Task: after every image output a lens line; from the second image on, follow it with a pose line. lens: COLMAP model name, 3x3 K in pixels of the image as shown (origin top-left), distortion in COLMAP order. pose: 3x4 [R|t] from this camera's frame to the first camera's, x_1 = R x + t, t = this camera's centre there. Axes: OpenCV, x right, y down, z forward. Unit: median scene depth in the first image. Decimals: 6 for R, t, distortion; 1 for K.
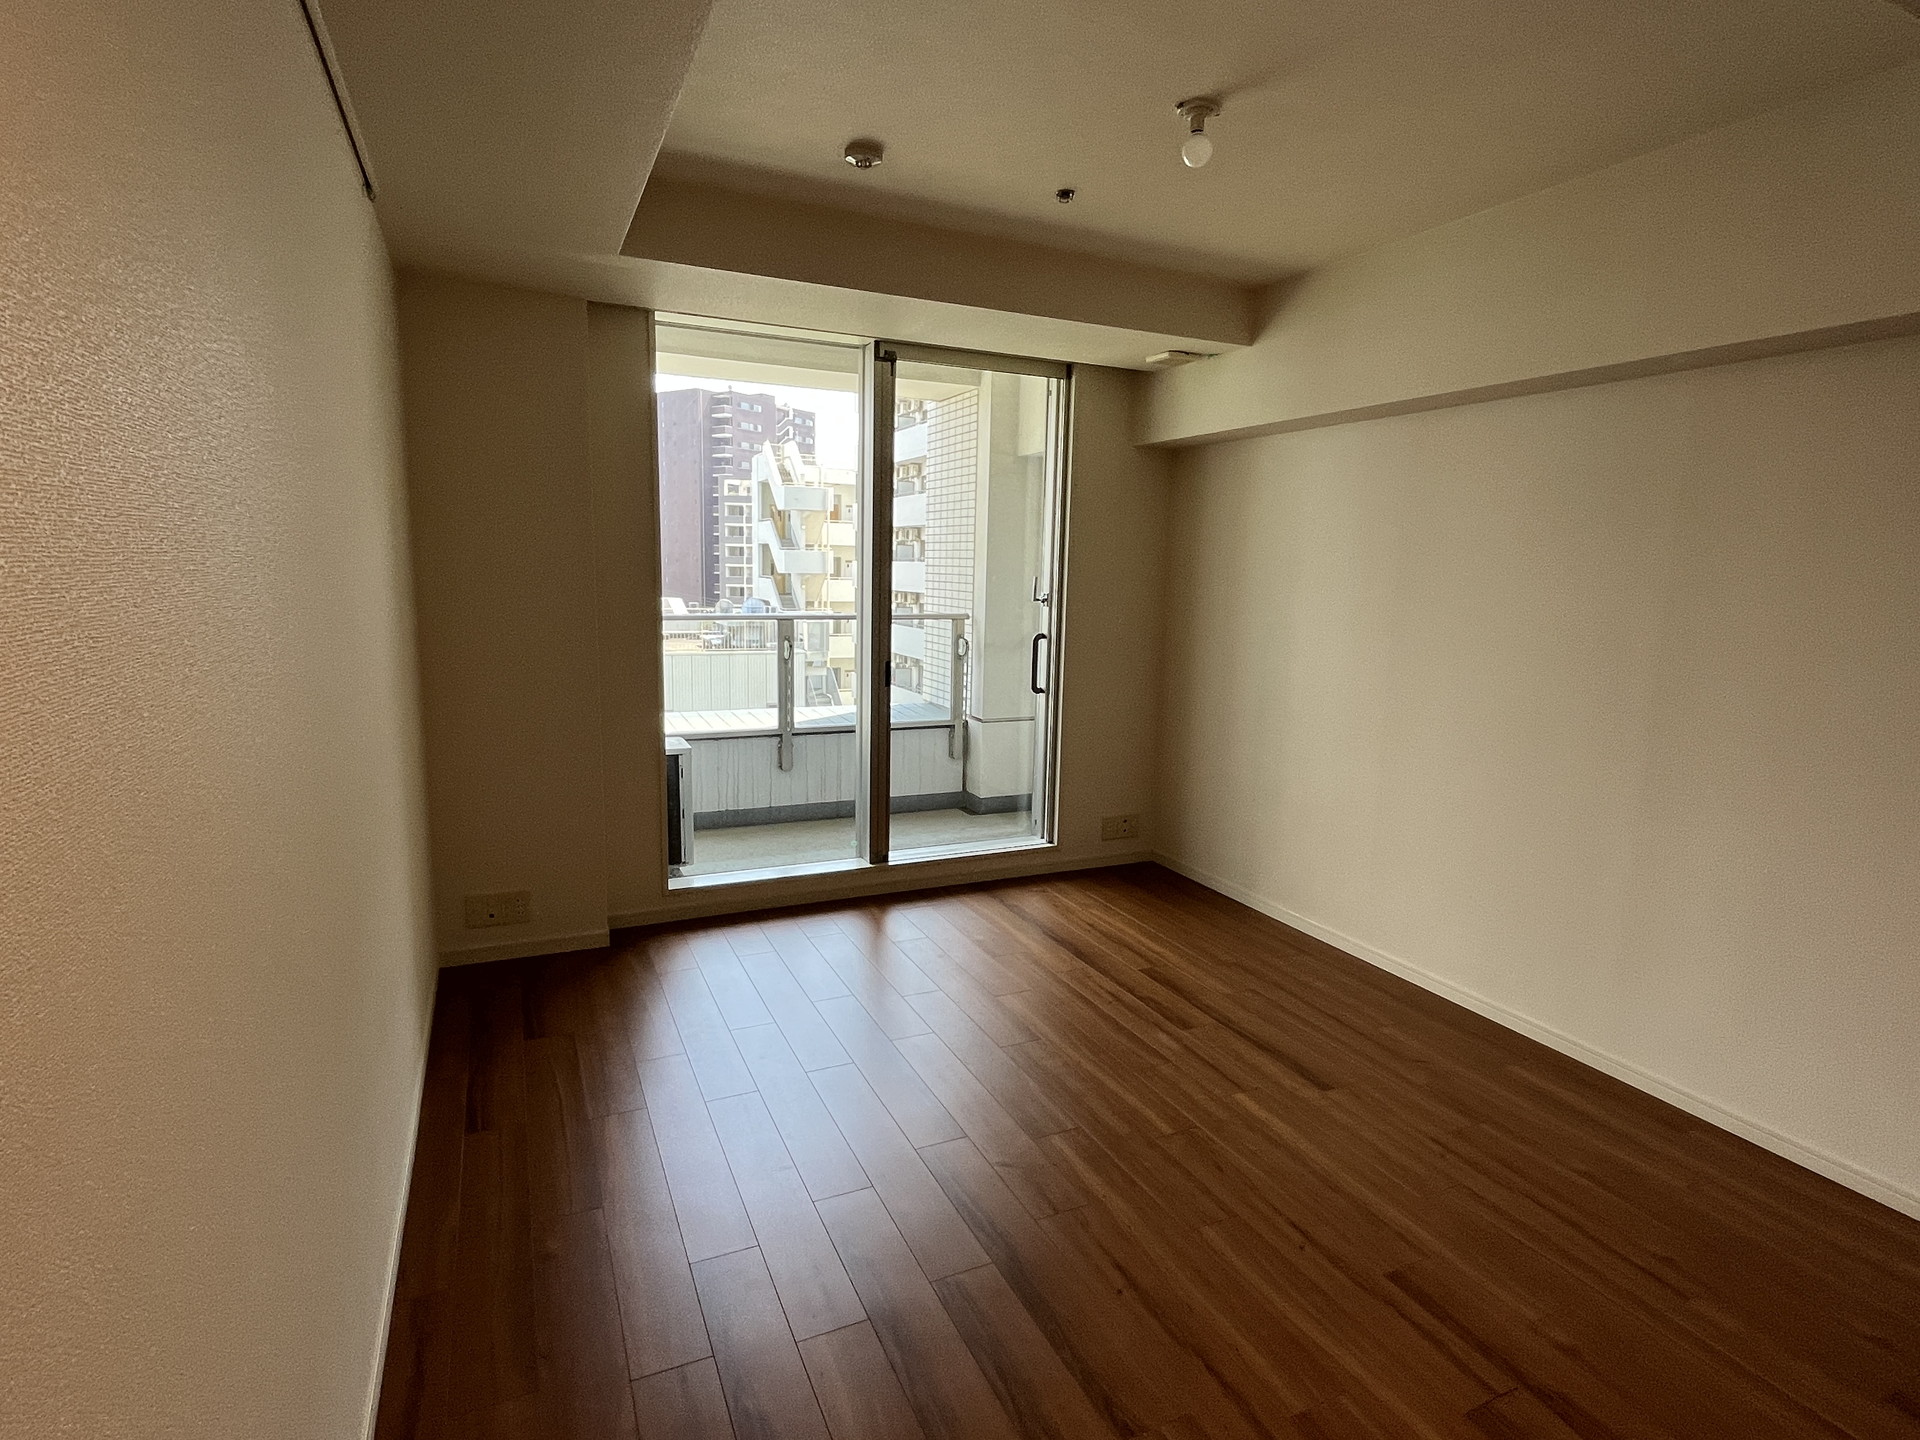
lens RADIAL K [[986.2, 0, 960.0], [0, 986.2, 720.0], [0, 0, 1]] dist [0.000666, -0.000257]
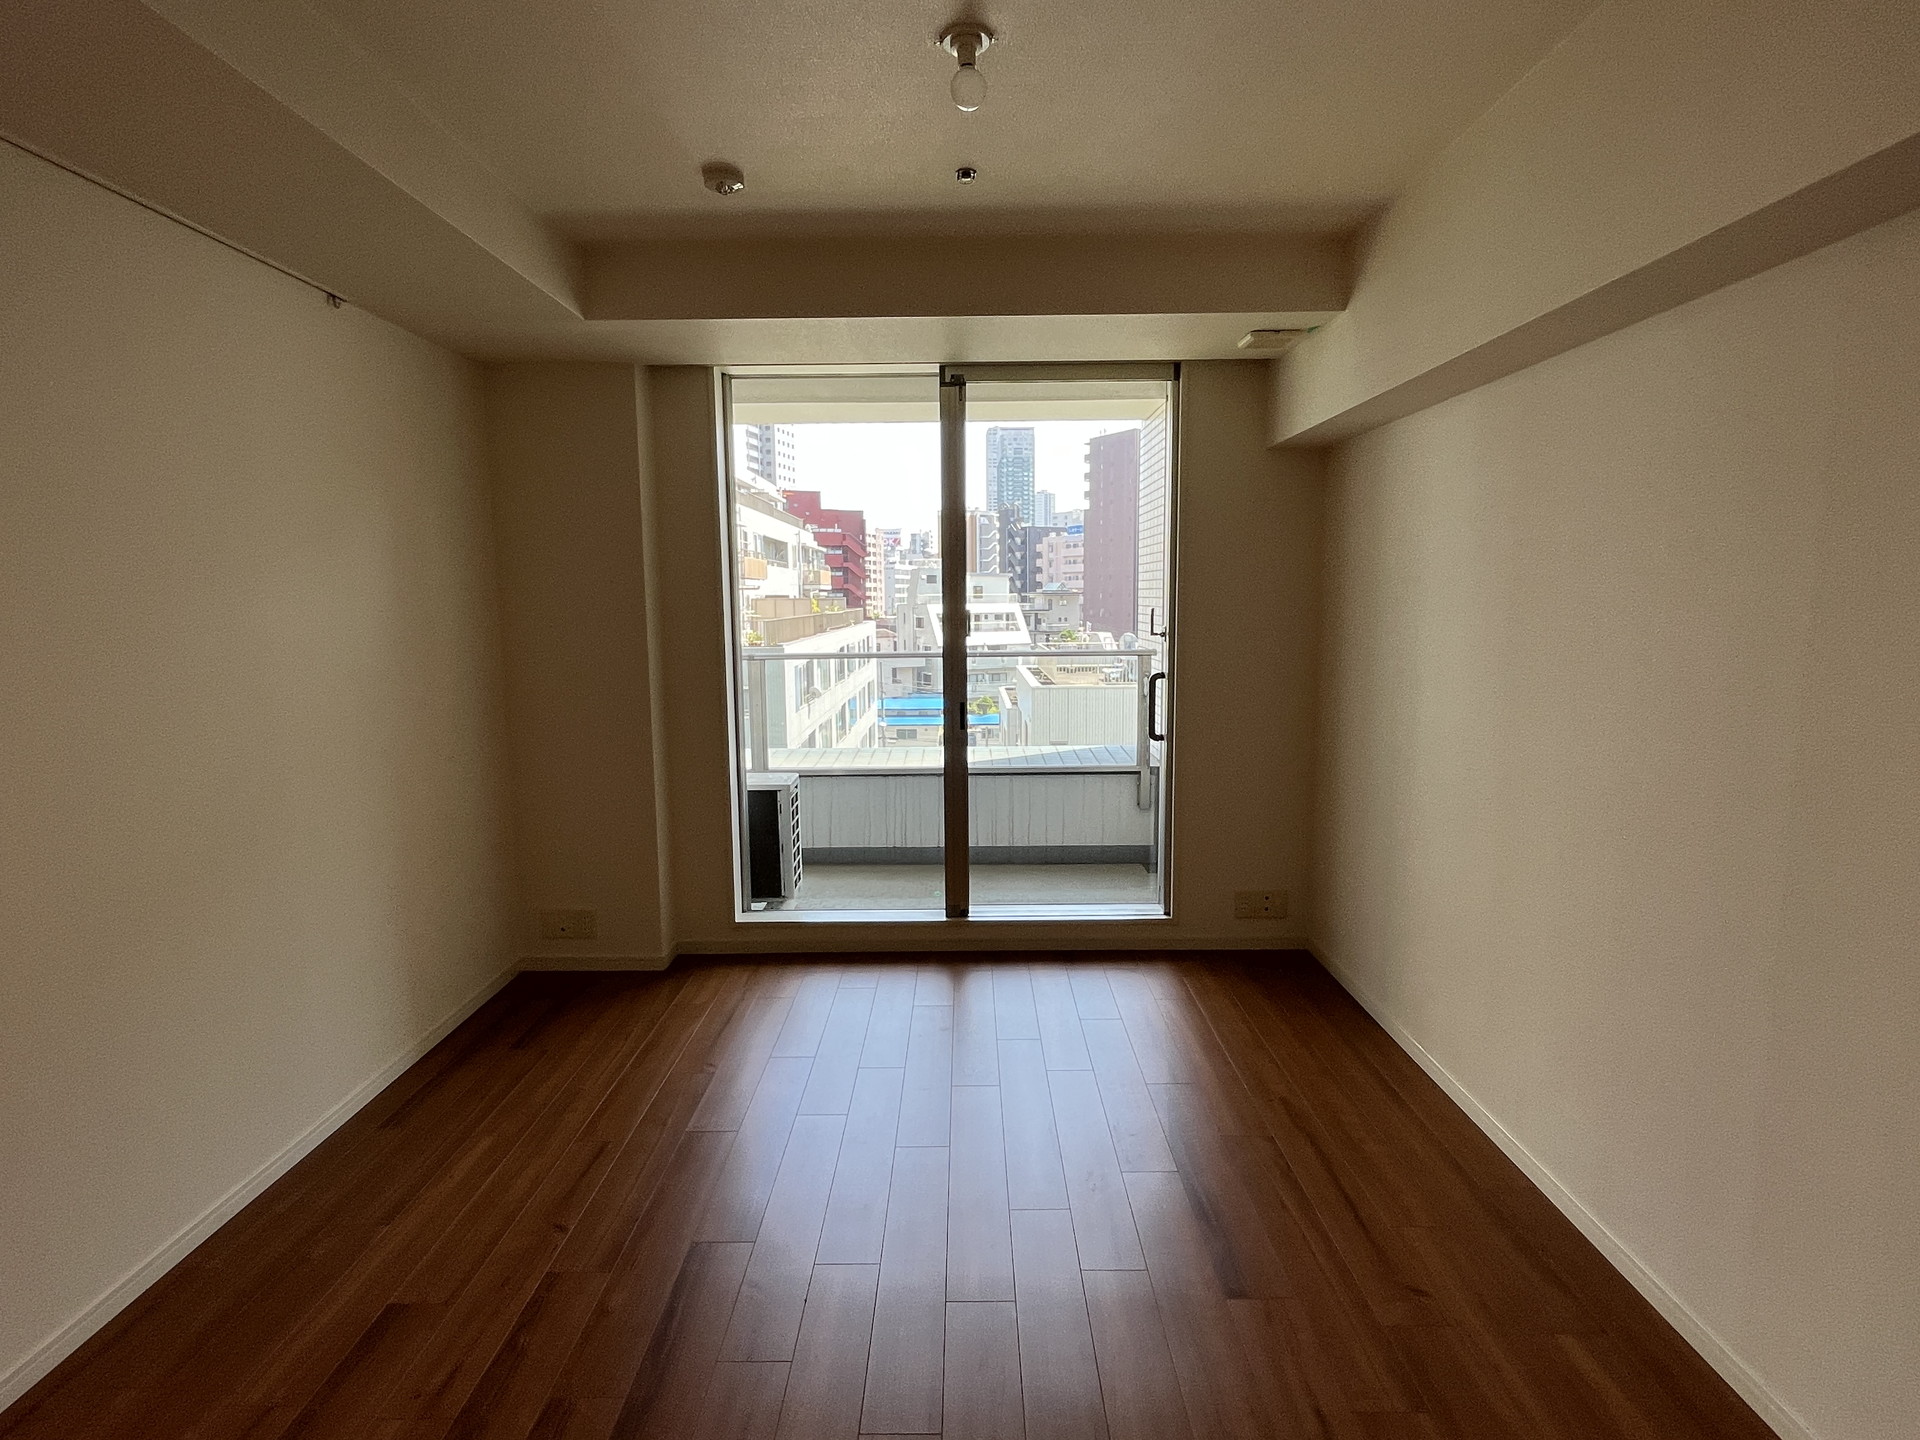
lens RADIAL K [[986.2, 0, 960.0], [0, 986.2, 720.0], [0, 0, 1]] dist [0.000666, -0.000257]
pose [[0.904378, 0.021309, -0.426200, 0.315305], [-0.035625, 0.999036, -0.025645, -0.018234], [0.425243, 0.038376, 0.904265, 0.147607]]
